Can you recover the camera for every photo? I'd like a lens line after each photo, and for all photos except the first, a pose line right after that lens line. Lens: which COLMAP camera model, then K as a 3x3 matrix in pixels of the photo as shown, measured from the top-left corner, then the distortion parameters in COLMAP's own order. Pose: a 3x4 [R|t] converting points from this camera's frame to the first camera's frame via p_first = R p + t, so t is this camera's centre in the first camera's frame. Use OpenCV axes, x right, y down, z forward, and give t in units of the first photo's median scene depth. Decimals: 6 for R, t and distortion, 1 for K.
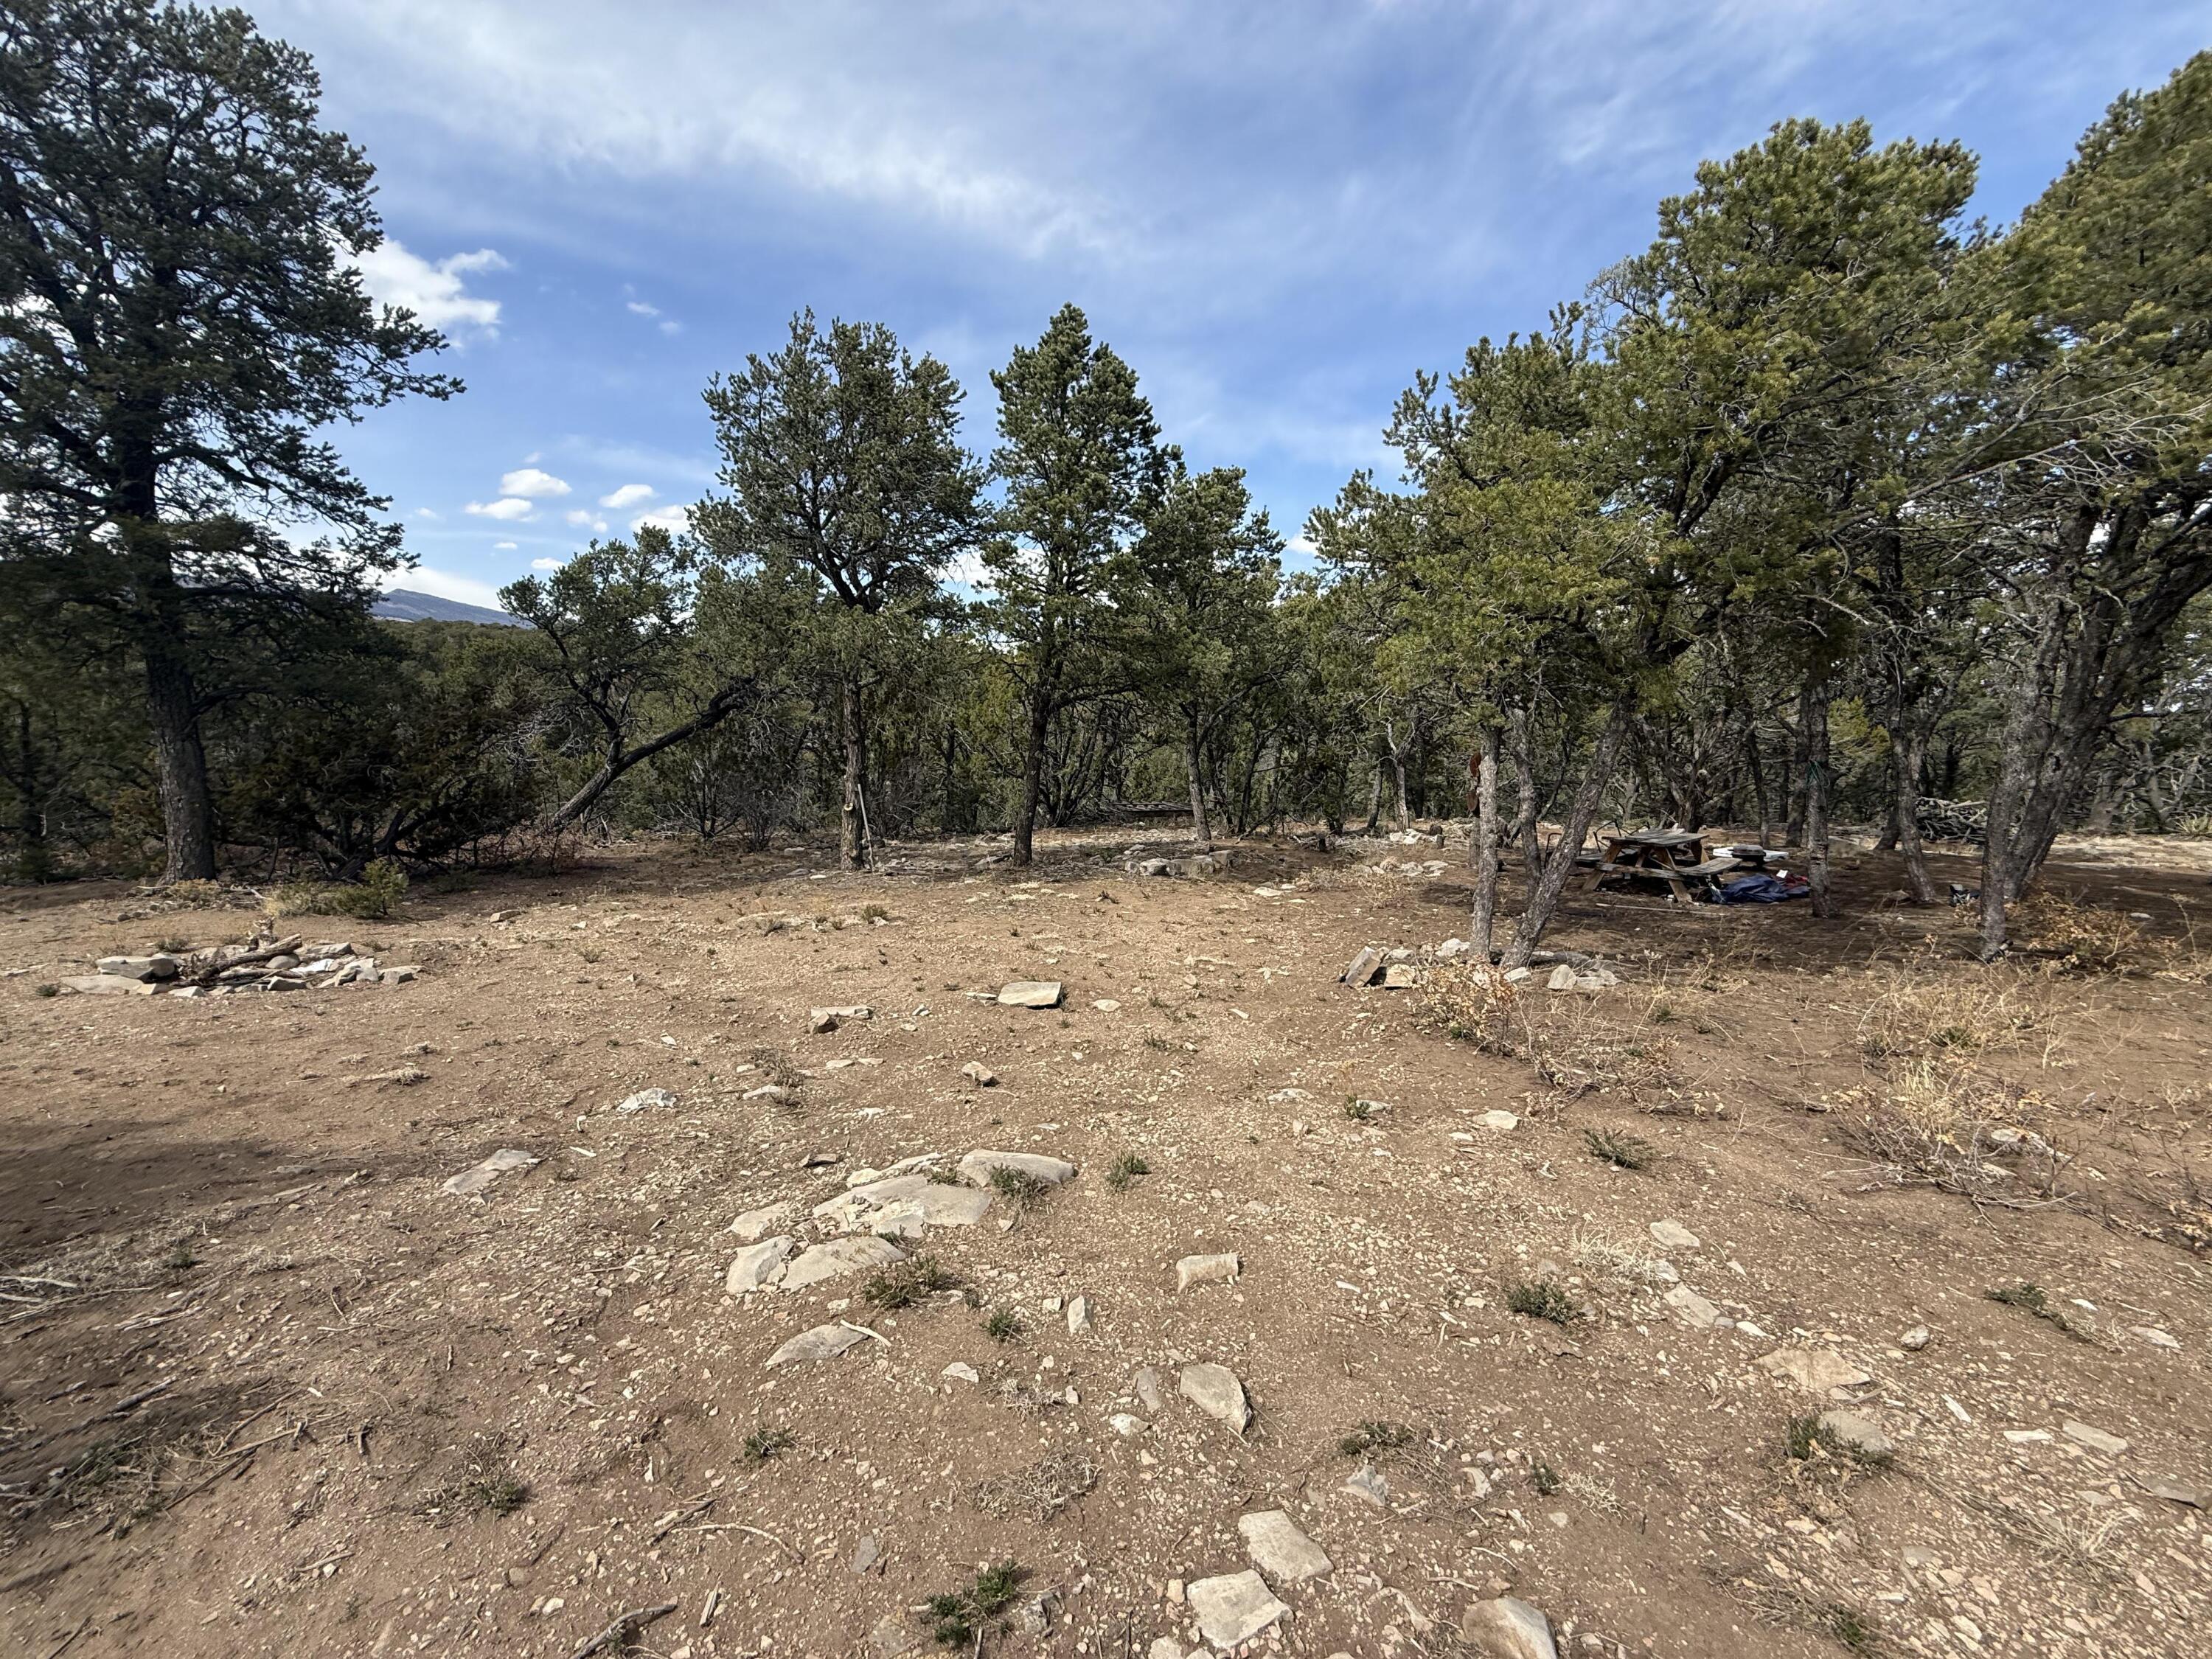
lens RADIAL K [[879.7, 0, 1095.5], [0, 879.7, 827.4], [0, 0, 1]] dist [-0.001042, 0.000586]
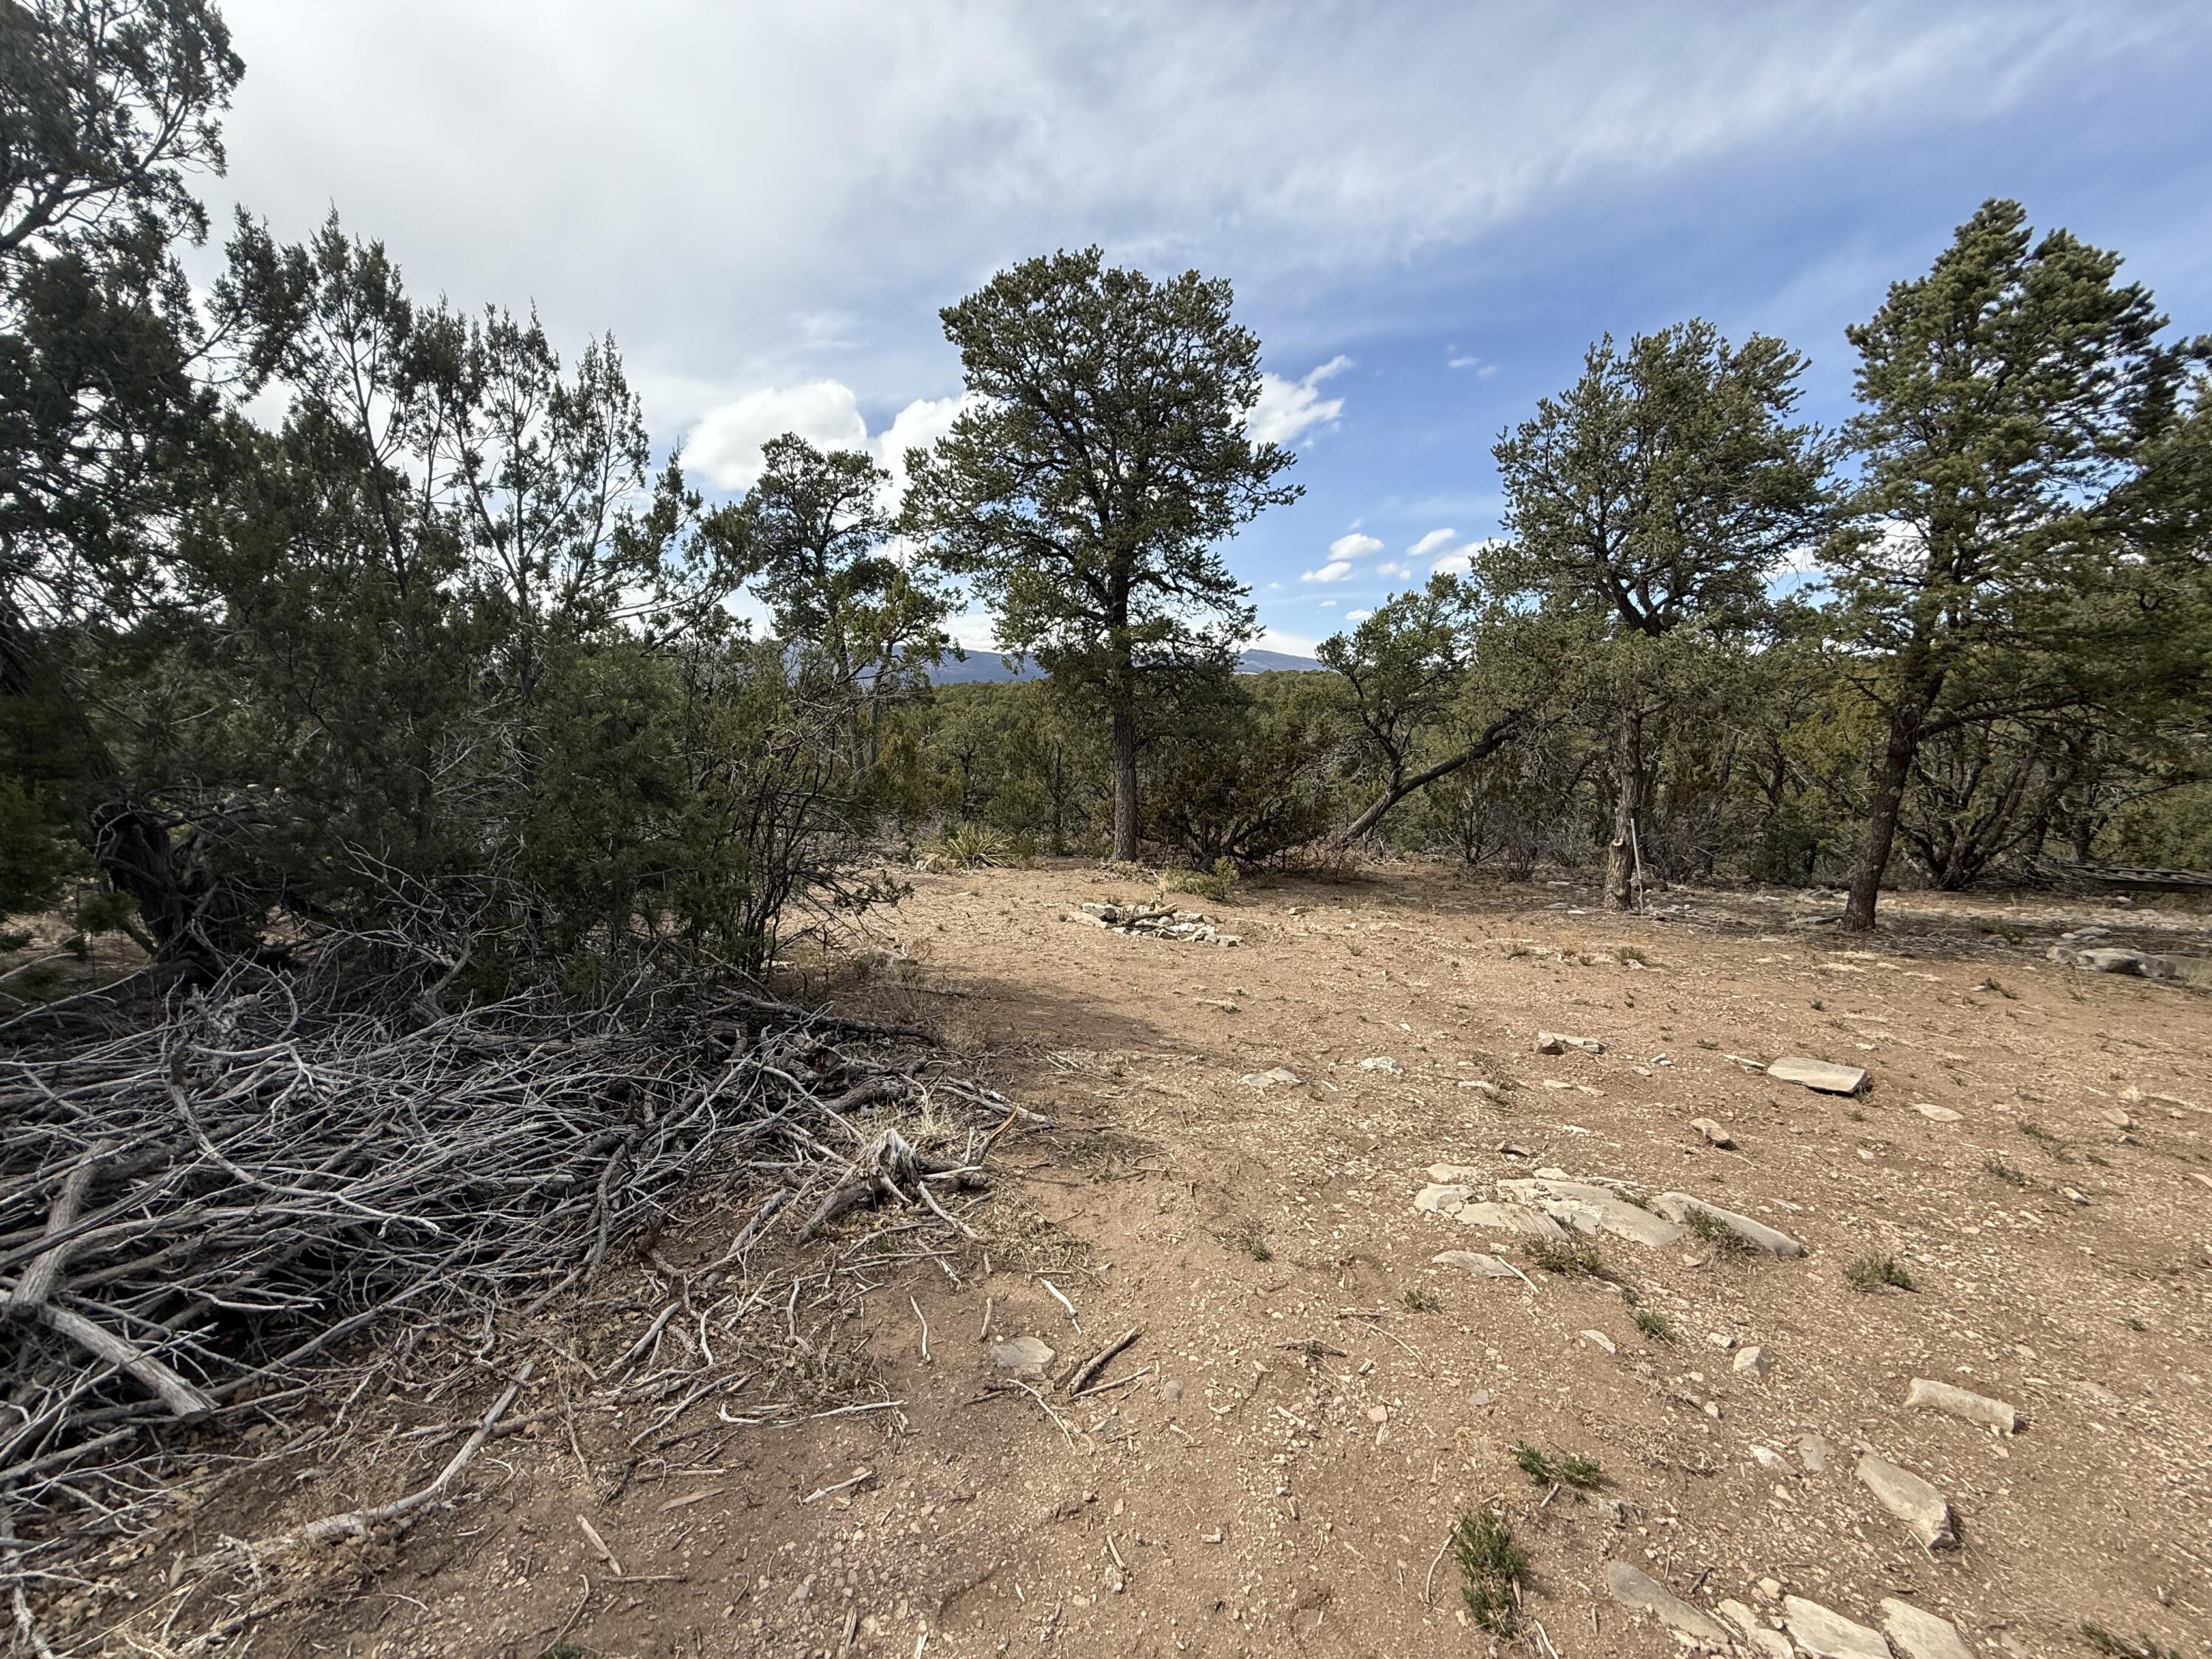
lens RADIAL K [[879.7, 0, 1092.8], [0, 879.7, 825.2], [0, 0, 1]] dist [-0.001042, 0.000586]
pose [[0.671462, 0.052160, -0.739201, 0.045977], [-0.078601, 0.996906, -0.001054, 0.004602], [0.736859, 0.058809, 0.673484, -0.058884]]
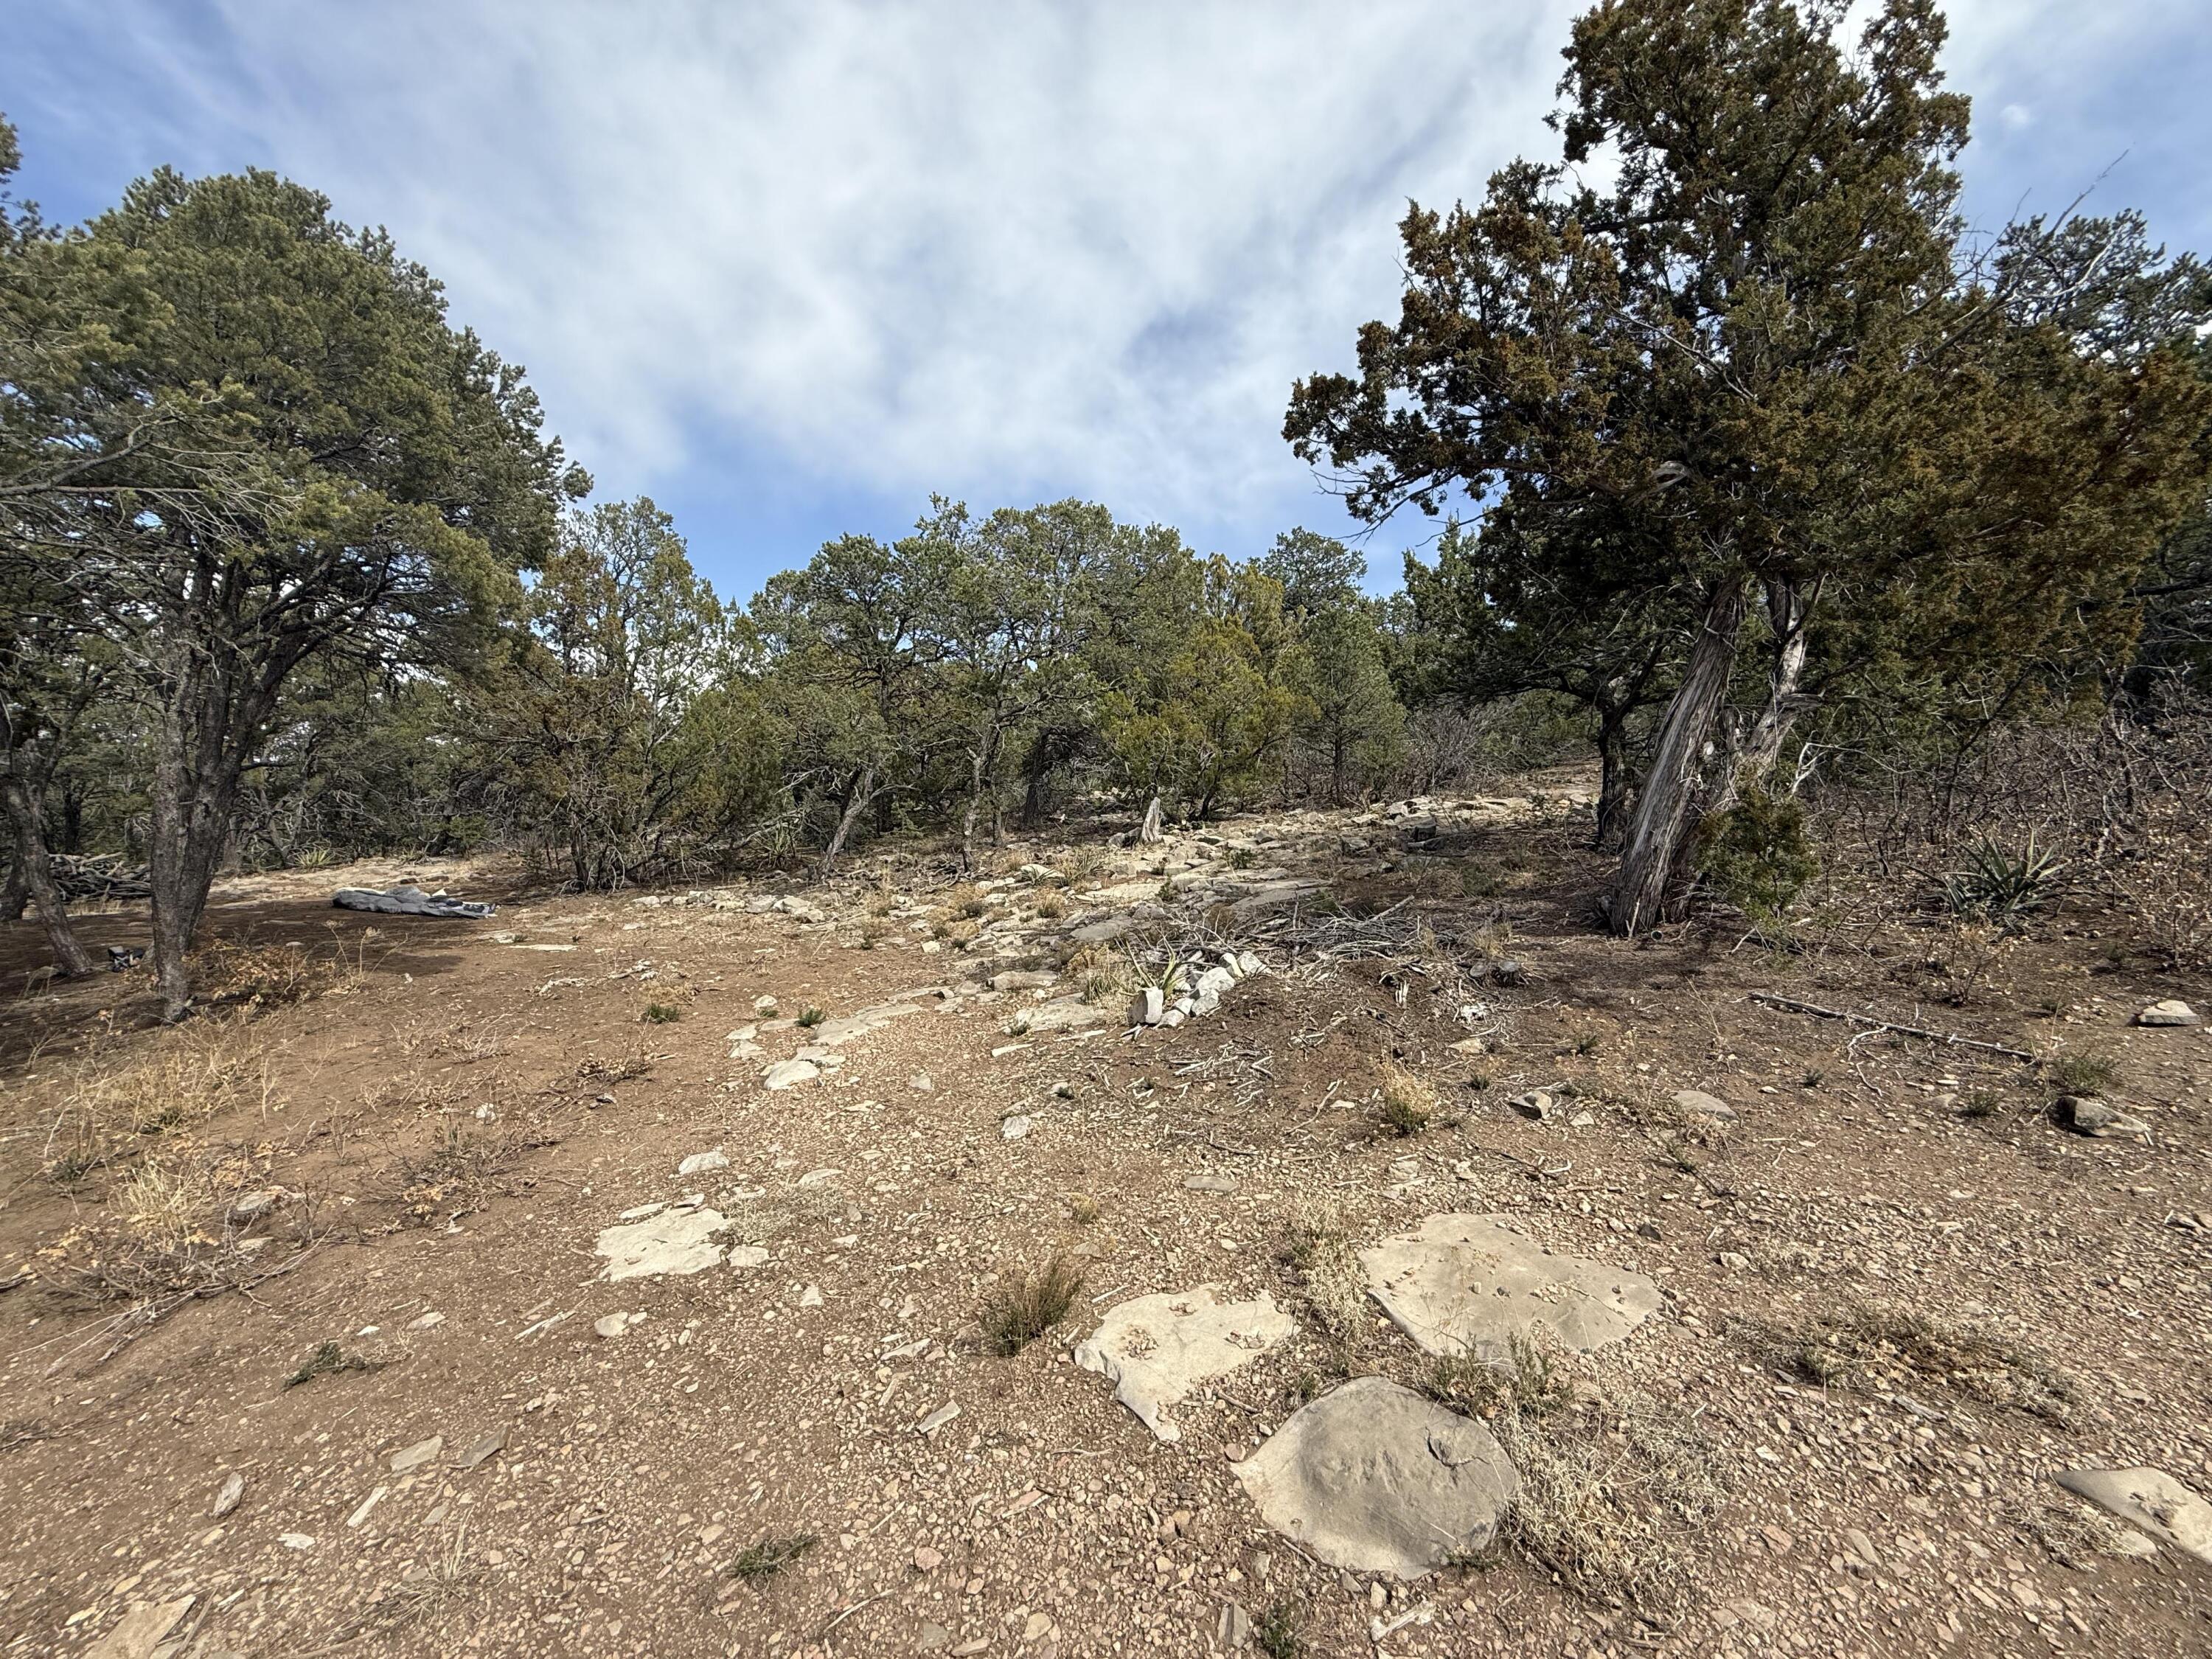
lens RADIAL K [[879.7, 0, 1097.9], [0, 879.7, 828.9], [0, 0, 1]] dist [-0.001042, 0.000586]
pose [[-0.066668, -0.051327, 0.996454, 0.018880], [0.103241, 0.992961, 0.058055, -0.004014], [-0.992420, 0.106745, -0.060900, 0.041552]]
